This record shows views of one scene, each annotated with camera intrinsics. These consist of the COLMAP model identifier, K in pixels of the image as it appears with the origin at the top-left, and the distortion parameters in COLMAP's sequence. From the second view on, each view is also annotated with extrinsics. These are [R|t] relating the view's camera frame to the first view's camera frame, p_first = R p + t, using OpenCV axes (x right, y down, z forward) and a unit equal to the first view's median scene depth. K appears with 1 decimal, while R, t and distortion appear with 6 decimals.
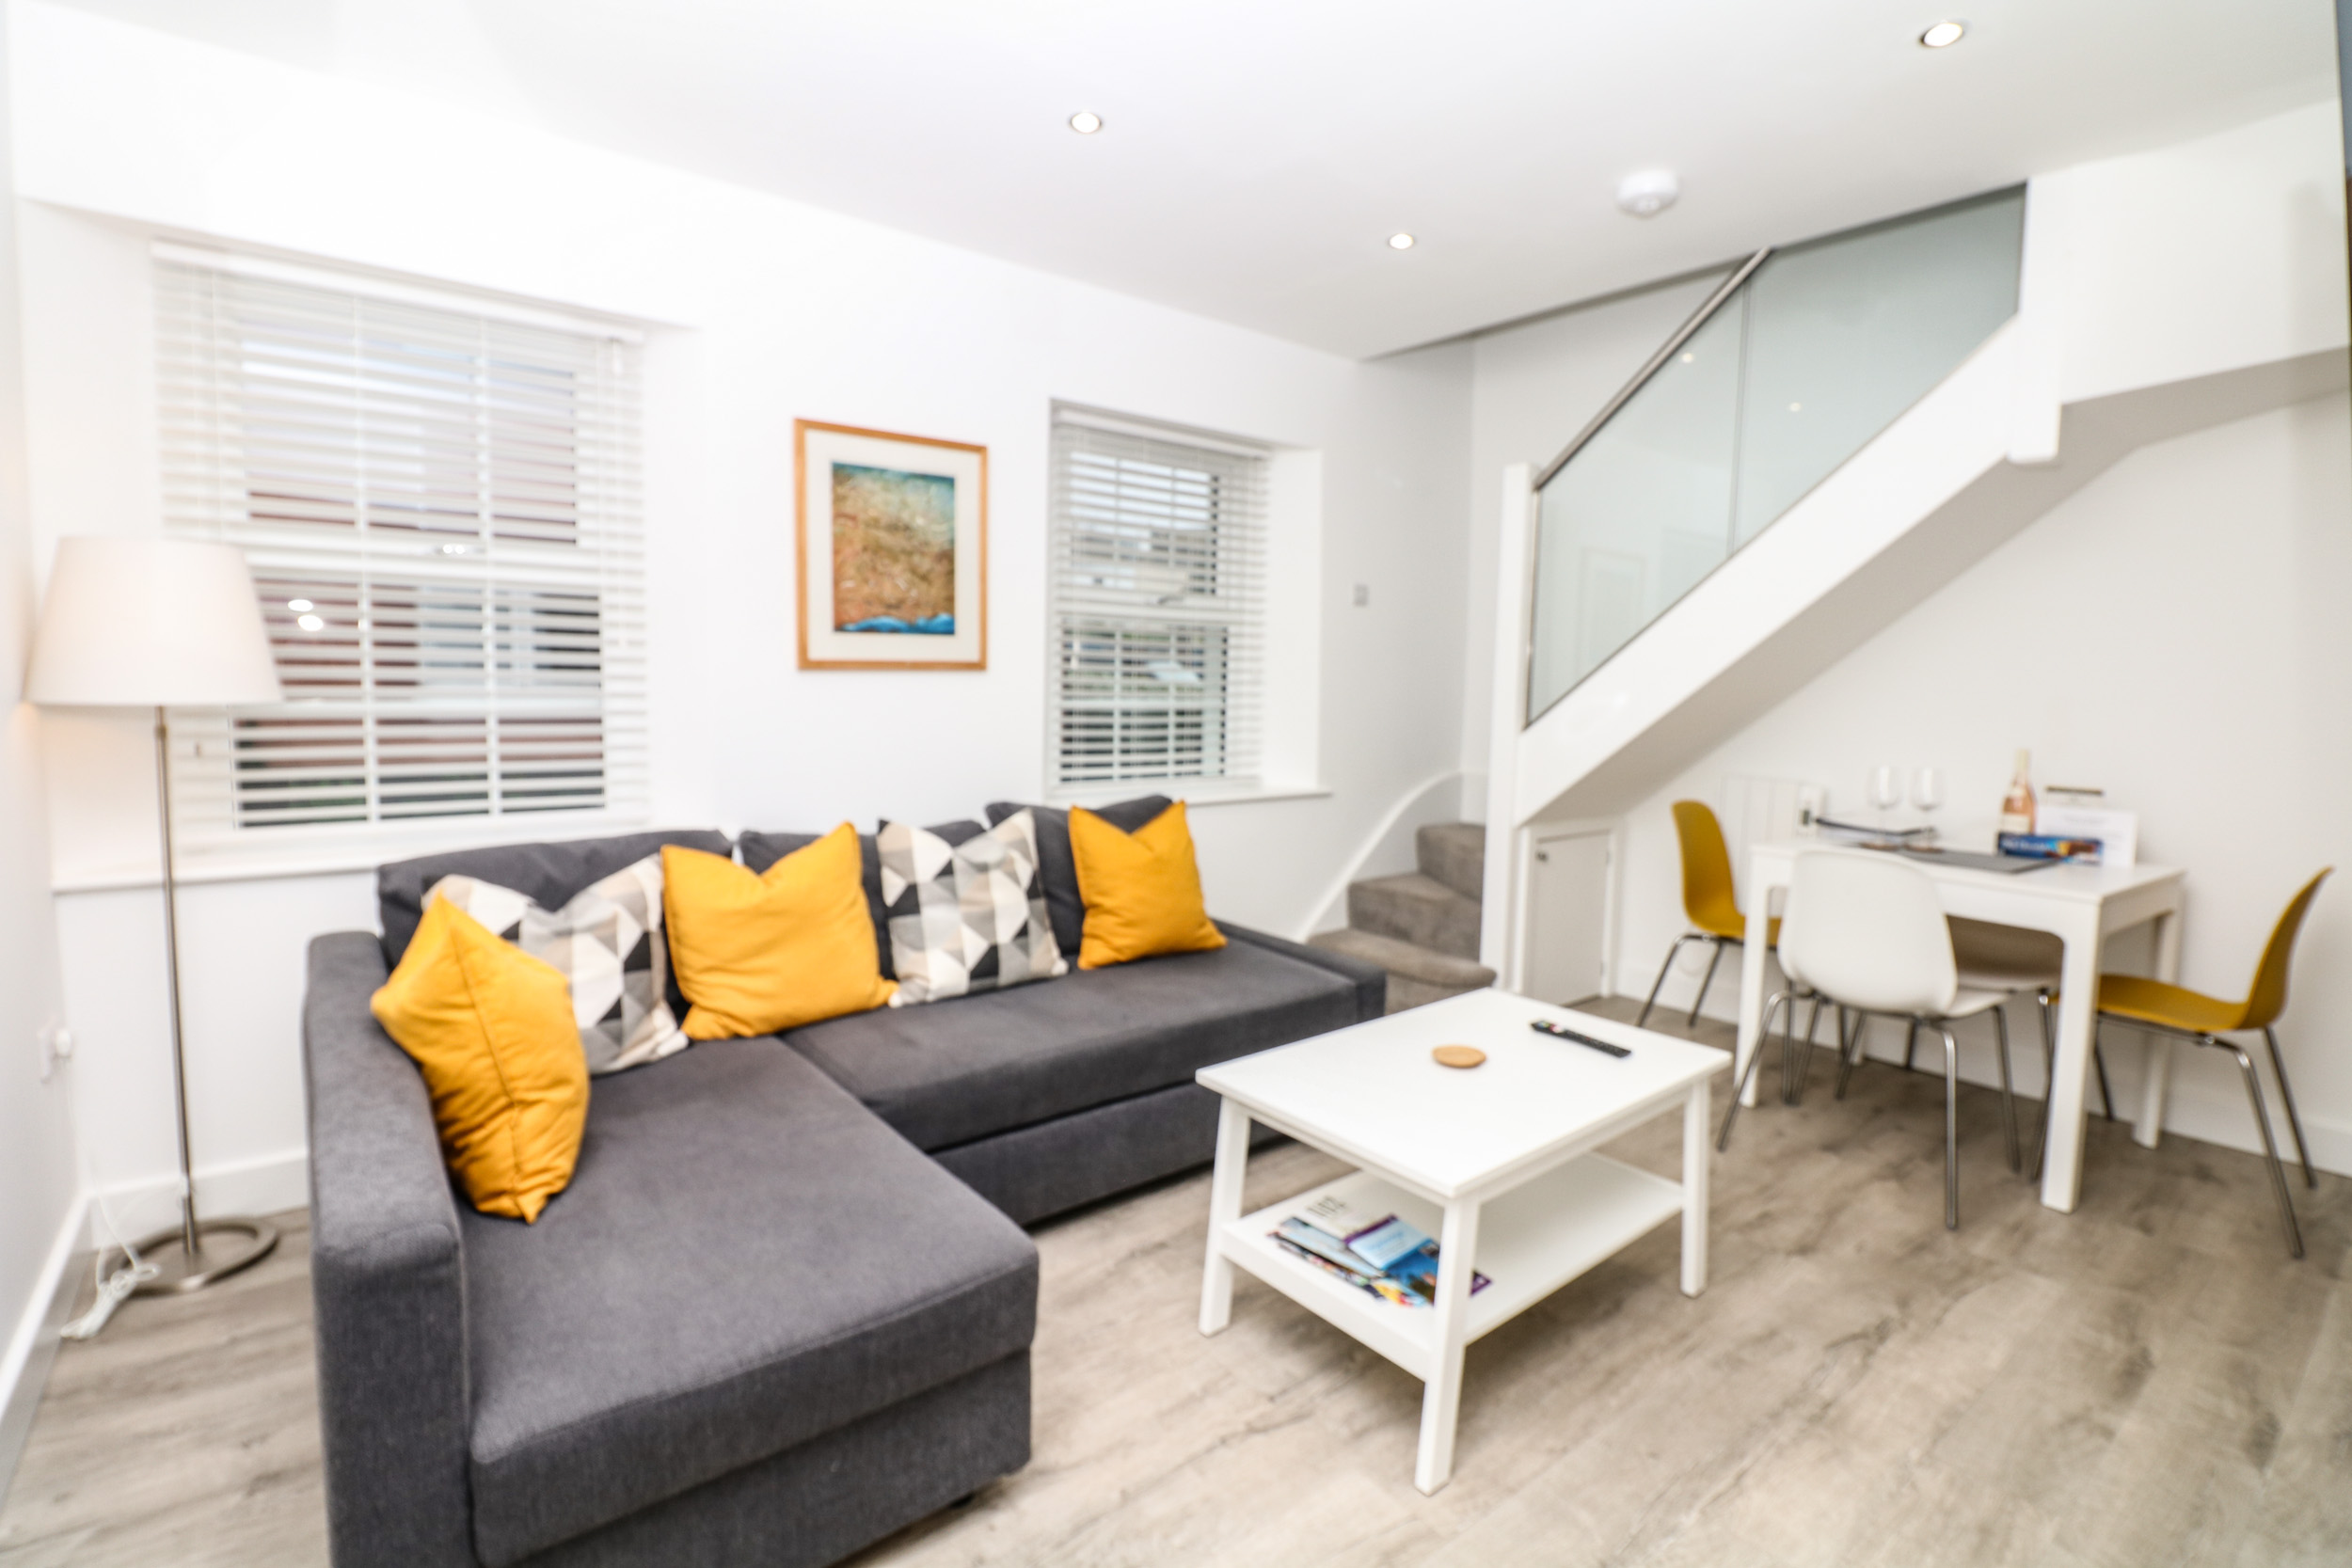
lens RADIAL K [[1071.8, 0, 1174.5], [0, 1071.8, 793.7], [0, 0, 1]] dist [-0.000894, -0.000053]
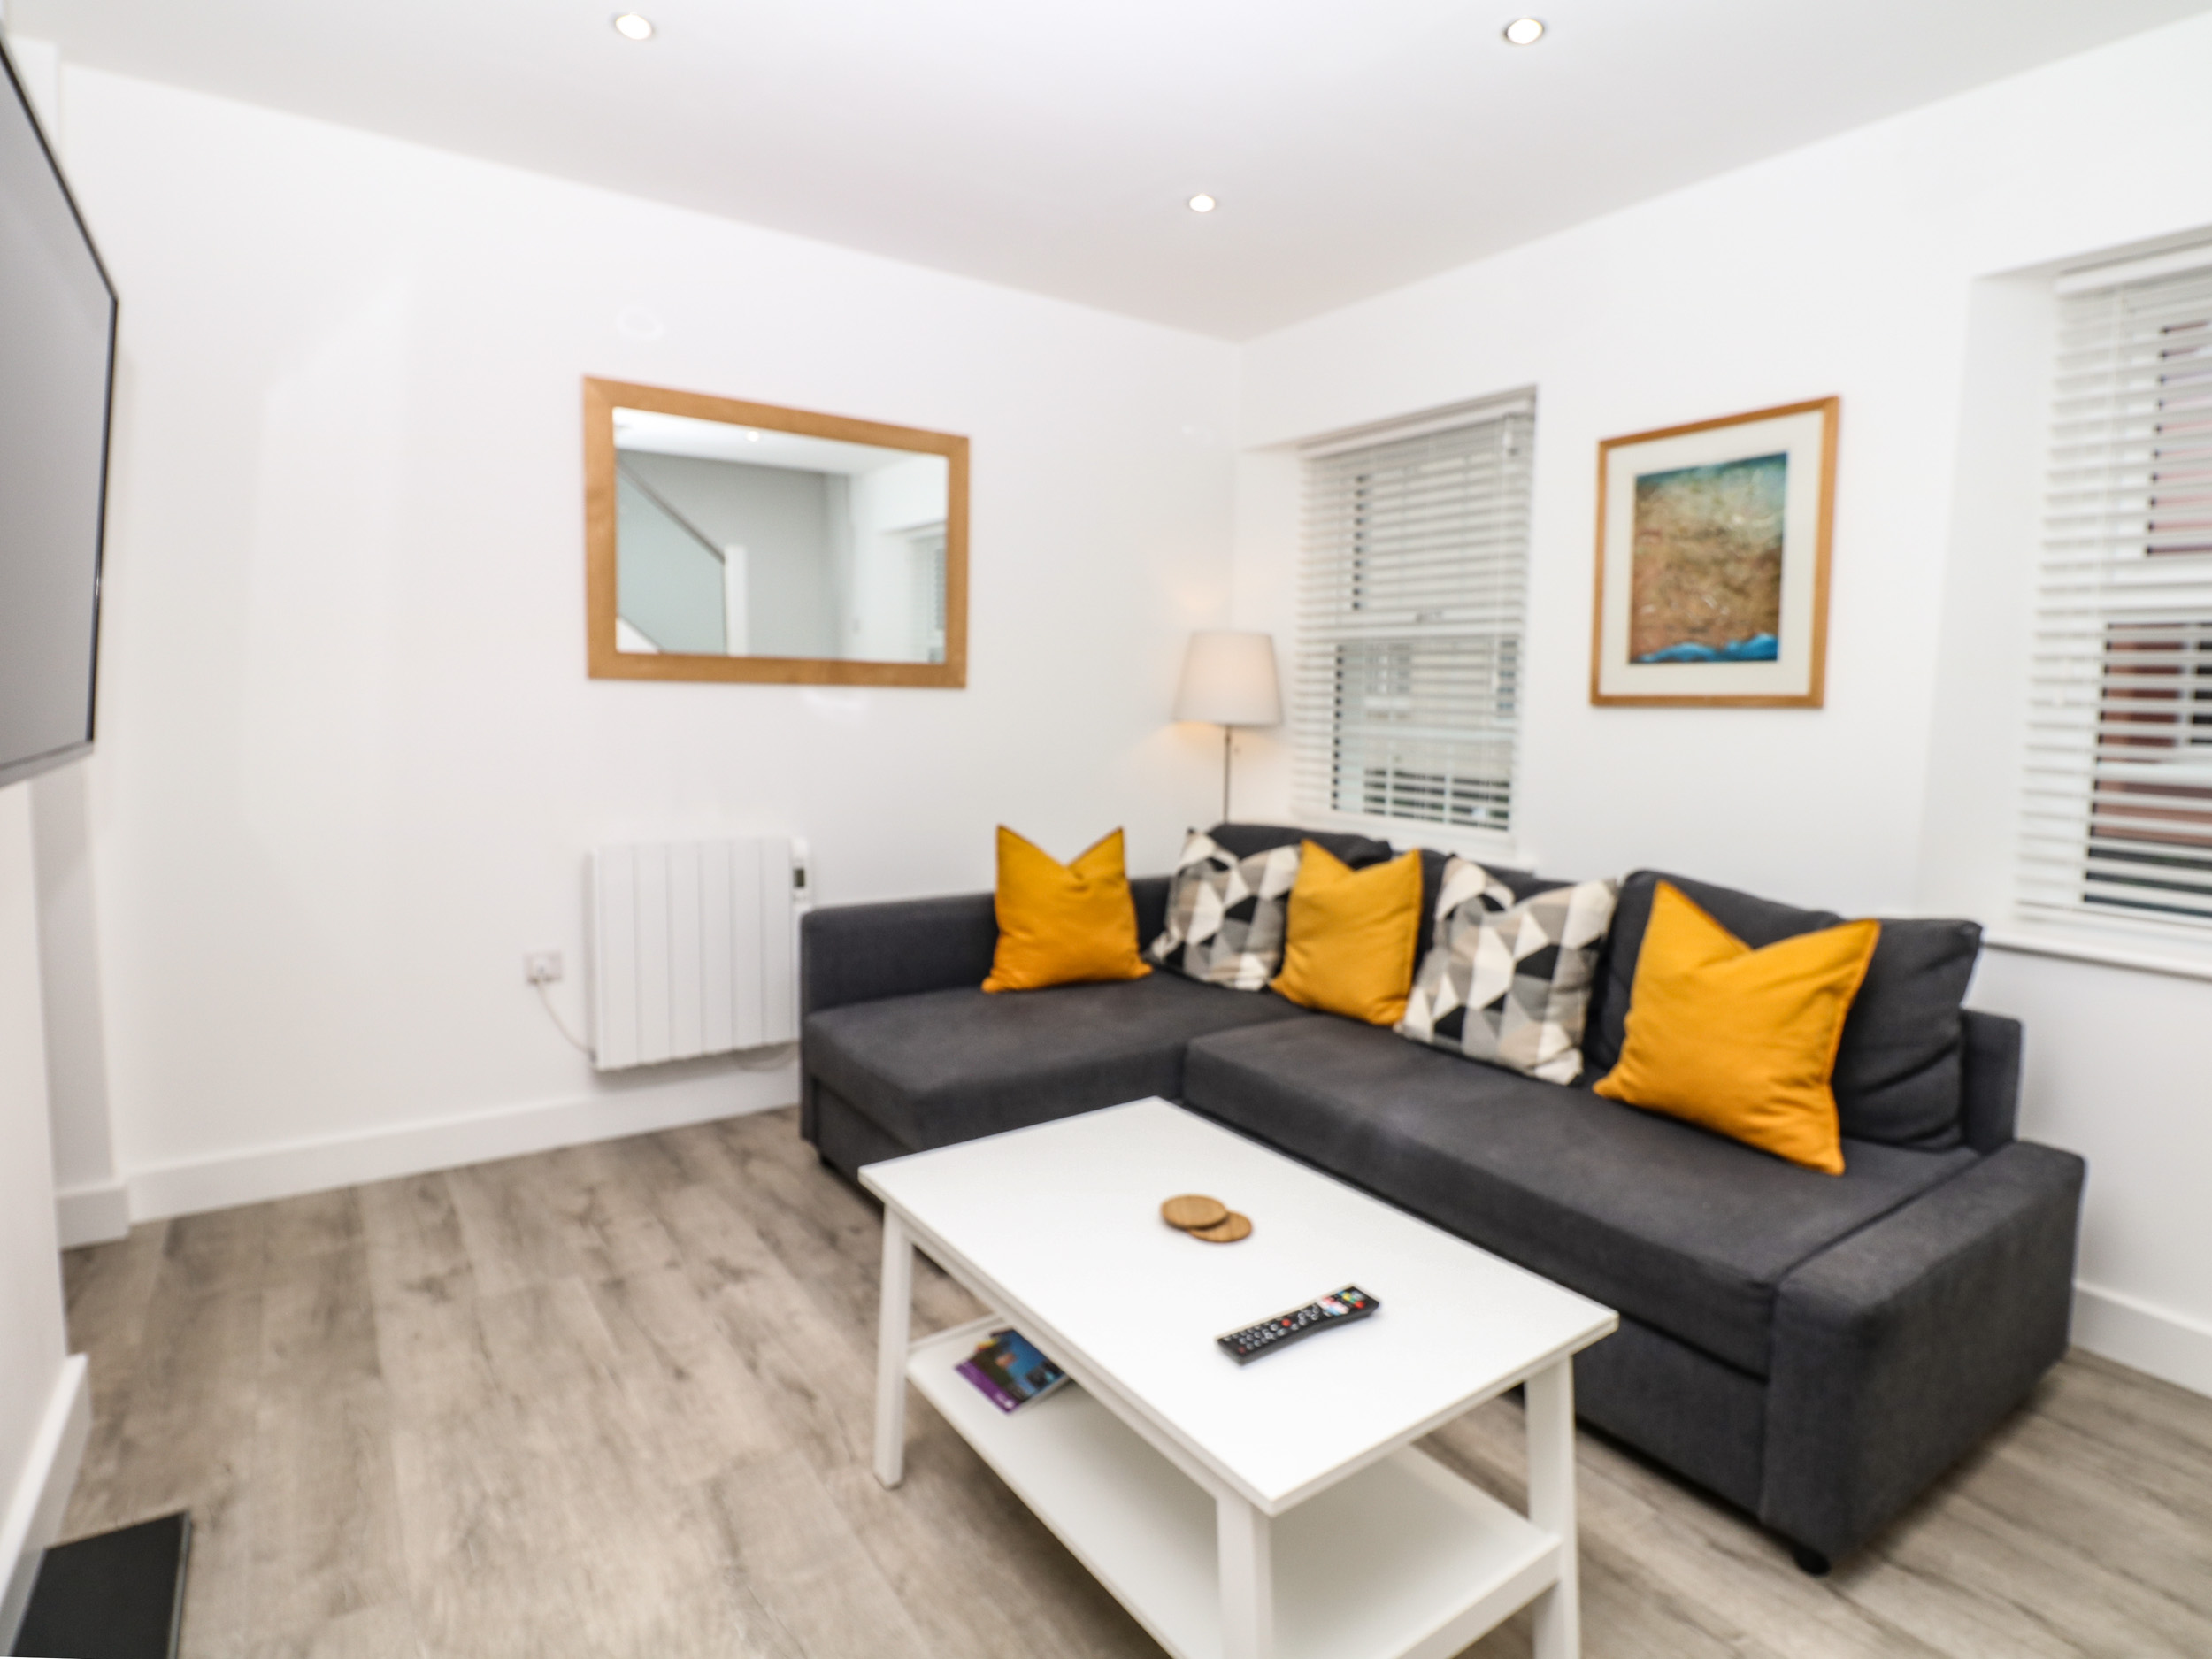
lens RADIAL K [[1119.7, 0, 1104.7], [0, 1119.7, 820.3], [0, 0, 1]] dist [-0.000216, -0.000949]
pose [[-0.020482, 0.093252, -0.995432, 0.633008], [-0.133614, 0.986454, 0.095160, -0.050961], [0.990822, 0.134953, -0.007745, 0.578565]]
